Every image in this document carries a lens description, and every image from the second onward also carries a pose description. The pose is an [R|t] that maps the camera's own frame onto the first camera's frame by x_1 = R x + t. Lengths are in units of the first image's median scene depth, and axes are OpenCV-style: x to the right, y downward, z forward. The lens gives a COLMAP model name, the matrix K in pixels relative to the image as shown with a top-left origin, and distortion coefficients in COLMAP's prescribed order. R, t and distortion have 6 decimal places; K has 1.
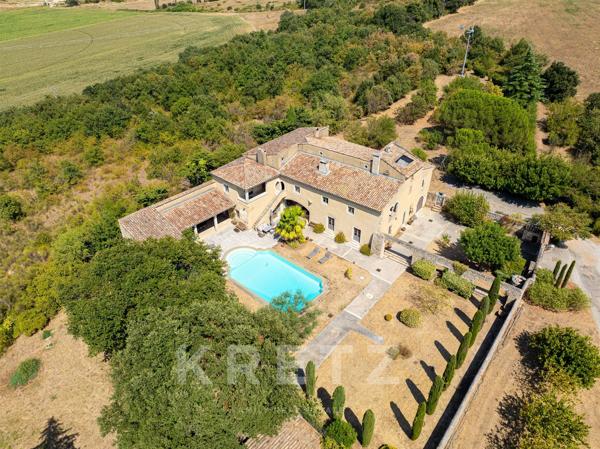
lens RADIAL K [[419.4, 0, 302.8], [0, 419.4, 226.2], [0, 0, 1]] dist [-0.046423, 0.015347]
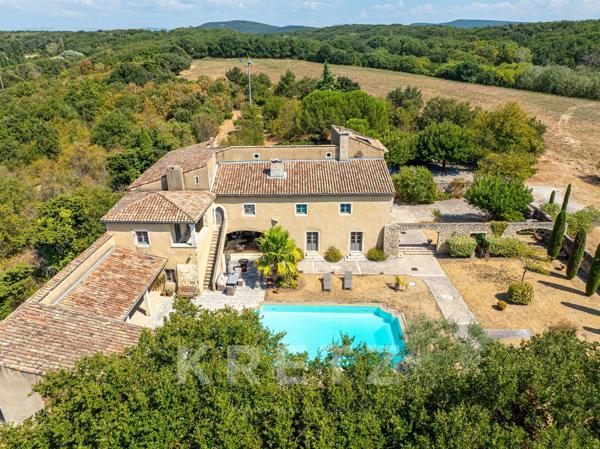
lens RADIAL K [[419.4, 0, 300.2], [0, 419.4, 222.6], [0, 0, 1]] dist [-0.046423, 0.015347]
pose [[0.770220, -0.247656, 0.587731, -0.349025], [0.357195, 0.930947, -0.075824, 0.010426], [-0.528368, 0.268336, 0.805495, 0.432704]]
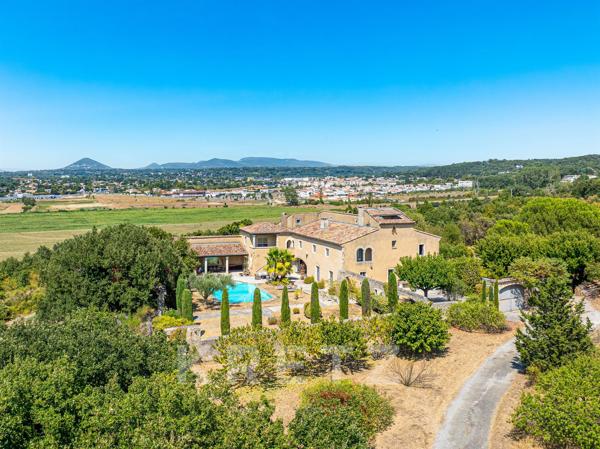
lens RADIAL K [[561.5, 0, 273.4], [0, 561.5, 166.0], [0, 0, 1]] dist [-0.028741, 0.000000]
pose [[0.858567, -0.005313, -0.512673, 0.667137], [-0.290575, 0.818800, -0.495109, 0.481282], [0.422407, 0.574054, 0.701451, -0.148826]]
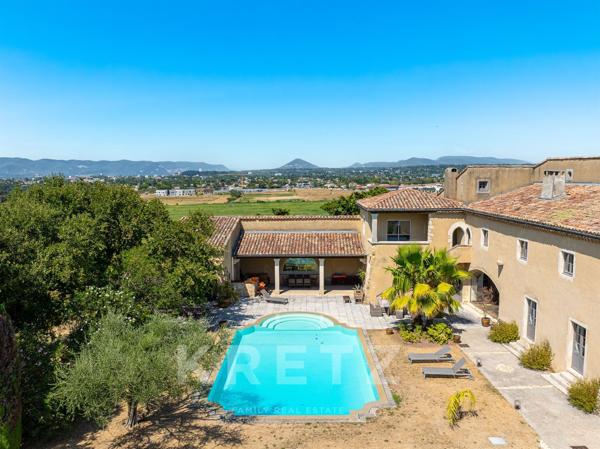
lens RADIAL K [[504.1, 0, 300.0], [0, 504.1, 229.4], [0, 0, 1]] dist [-0.025587, -0.025450]
pose [[0.649090, 0.080668, -0.756422, 0.256880], [-0.424448, 0.863592, -0.272125, 0.128754], [0.631289, 0.497695, 0.594789, 0.569592]]
